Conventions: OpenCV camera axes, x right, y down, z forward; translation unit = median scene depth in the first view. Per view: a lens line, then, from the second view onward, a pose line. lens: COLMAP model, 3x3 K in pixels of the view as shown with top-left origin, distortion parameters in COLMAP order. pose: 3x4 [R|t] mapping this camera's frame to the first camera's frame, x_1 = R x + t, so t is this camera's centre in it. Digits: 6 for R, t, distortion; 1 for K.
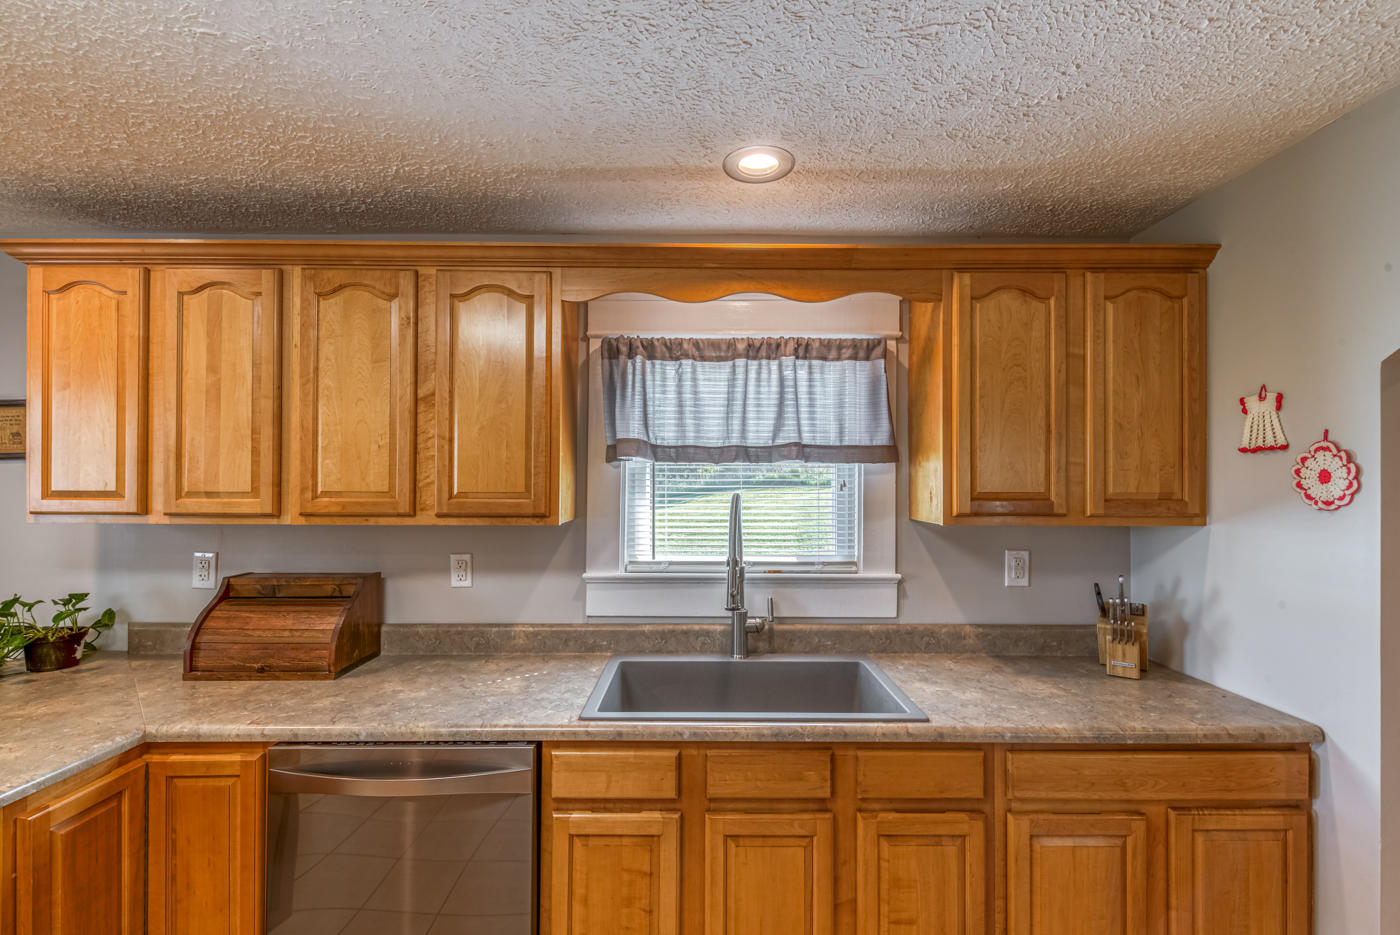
lens RADIAL K [[599.4, 0, 699.9], [0, 599.4, 480.2], [0, 0, 1]] dist [0.001362, -0.000056]
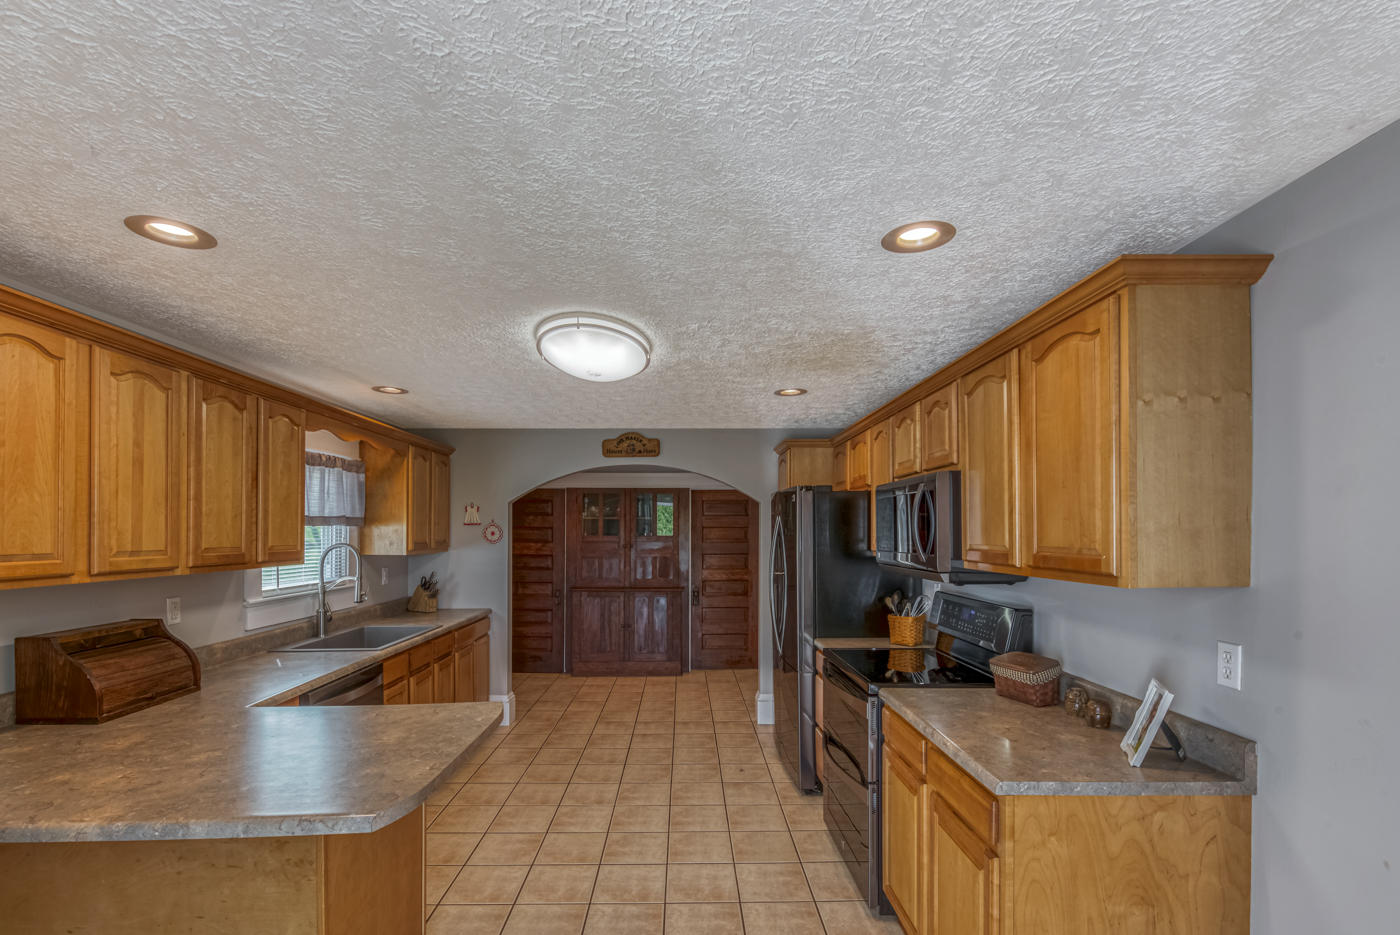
lens RADIAL K [[611.0, 0, 696.2], [0, 611.0, 527.0], [0, 0, 1]] dist [0.000248, 0.000013]
pose [[-0.018271, 0.004025, 0.999825, -1.756581], [-0.007870, 0.999960, -0.004169, -0.026968], [-0.999802, -0.007945, -0.018238, -0.058921]]
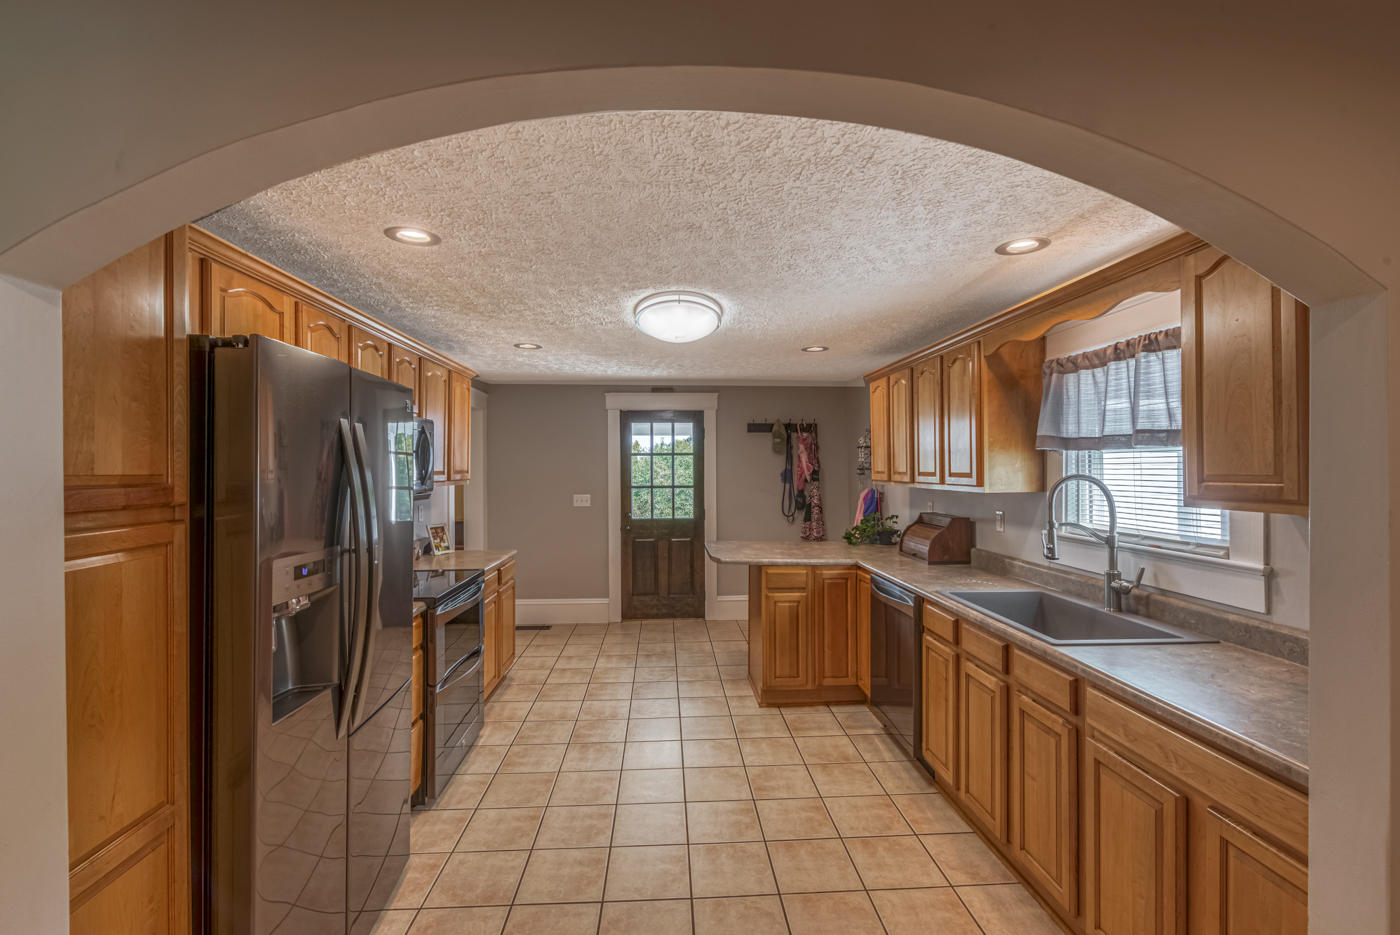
lens RADIAL K [[603.7, 0, 698.1], [0, 603.7, 471.1], [0, 0, 1]] dist [0.000858, 0.000048]
pose [[0.052457, 0.001574, -0.998622, 1.228980], [0.010759, 0.999940, 0.002142, 0.003549], [0.998565, -0.010857, 0.052437, 0.110580]]
